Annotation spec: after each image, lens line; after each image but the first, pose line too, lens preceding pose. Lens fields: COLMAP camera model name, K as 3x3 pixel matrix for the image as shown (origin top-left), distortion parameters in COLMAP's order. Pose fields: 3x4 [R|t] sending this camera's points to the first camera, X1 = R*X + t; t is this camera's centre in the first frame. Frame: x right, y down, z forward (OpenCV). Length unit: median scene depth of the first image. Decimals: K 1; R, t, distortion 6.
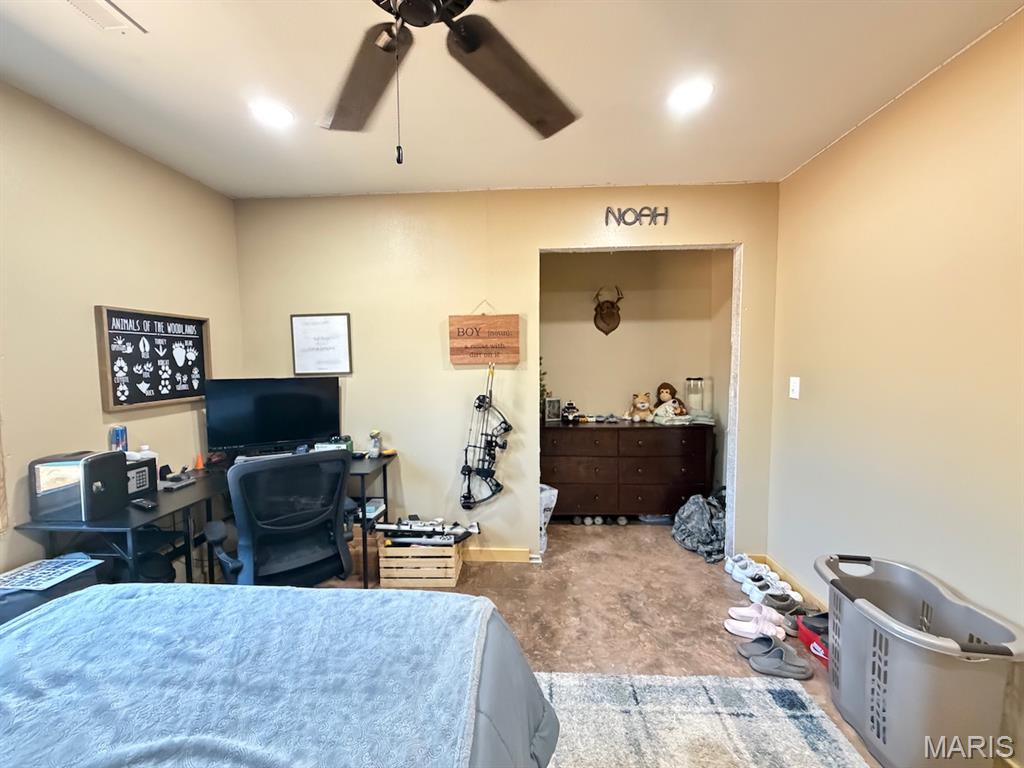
lens RADIAL K [[409.0, 0, 508.5], [0, 409.0, 383.5], [0, 0, 1]] dist [-0.001047, 0.000124]
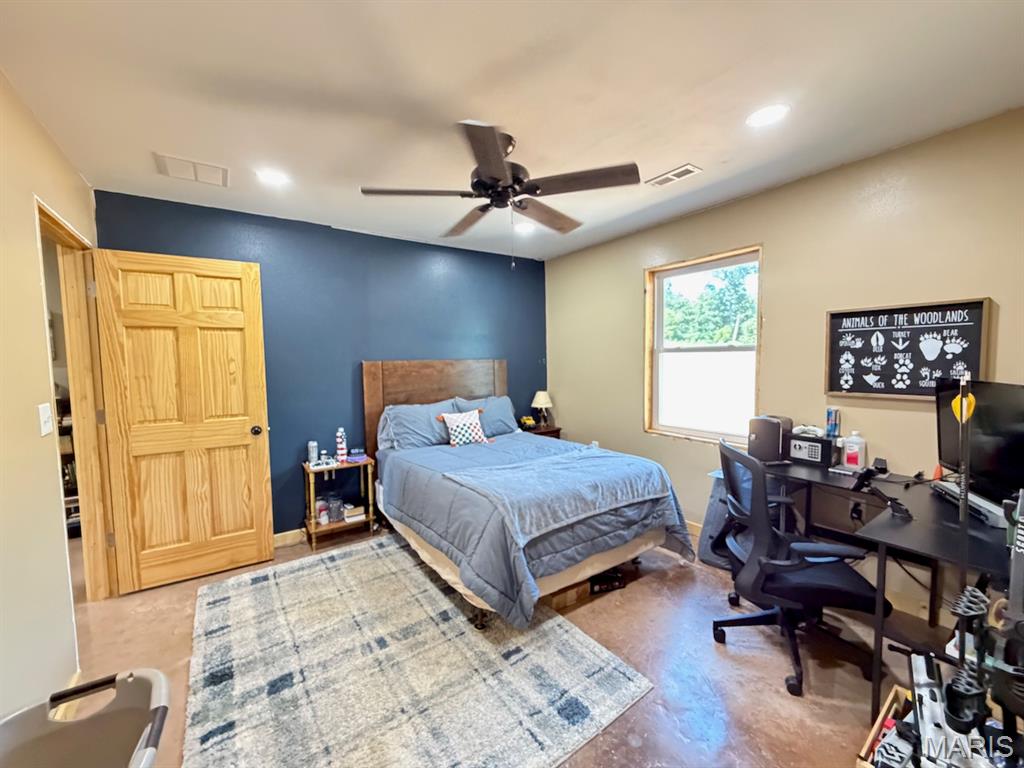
lens RADIAL K [[409.0, 0, 511.9], [0, 409.0, 385.4], [0, 0, 1]] dist [-0.001047, 0.000124]
pose [[-0.778177, 0.068538, -0.624295, 0.418763], [-0.012561, 0.992130, 0.124578, -0.078860], [0.627920, 0.104786, -0.771192, 1.014649]]
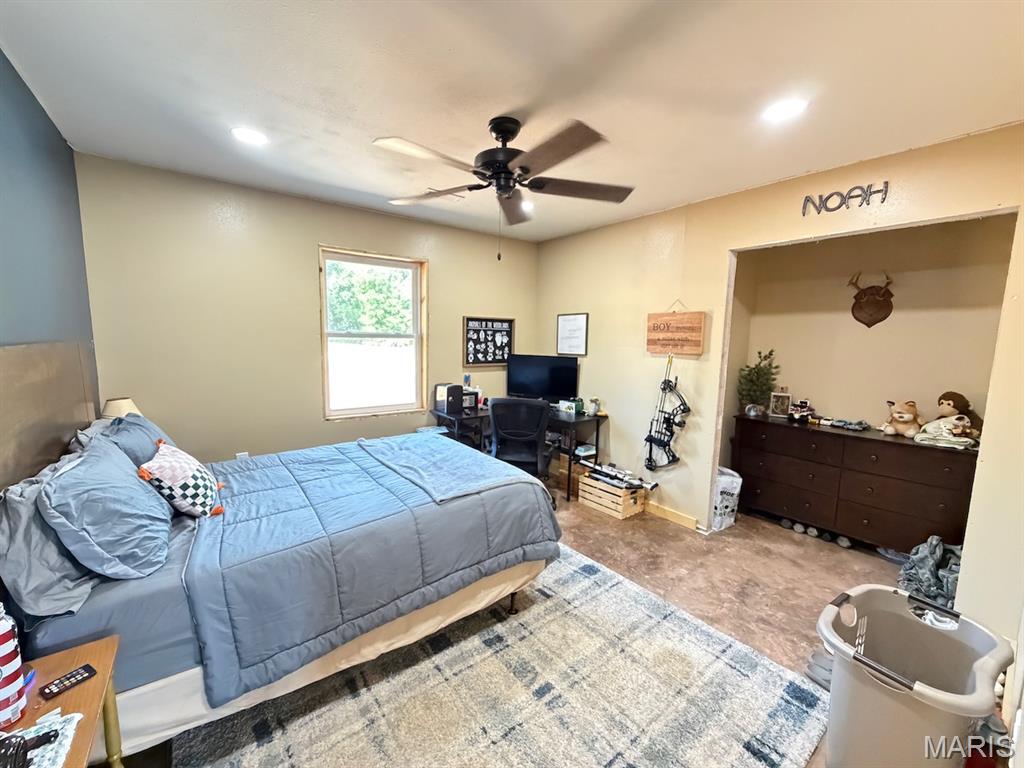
lens RADIAL K [[409.0, 0, 507.5], [0, 409.0, 382.2], [0, 0, 1]] dist [-0.001047, 0.000124]
pose [[0.651158, 0.106878, -0.751379, 0.554243], [-0.074234, 0.994256, 0.077094, -0.022603], [0.755303, 0.005577, 0.655352, -0.149911]]
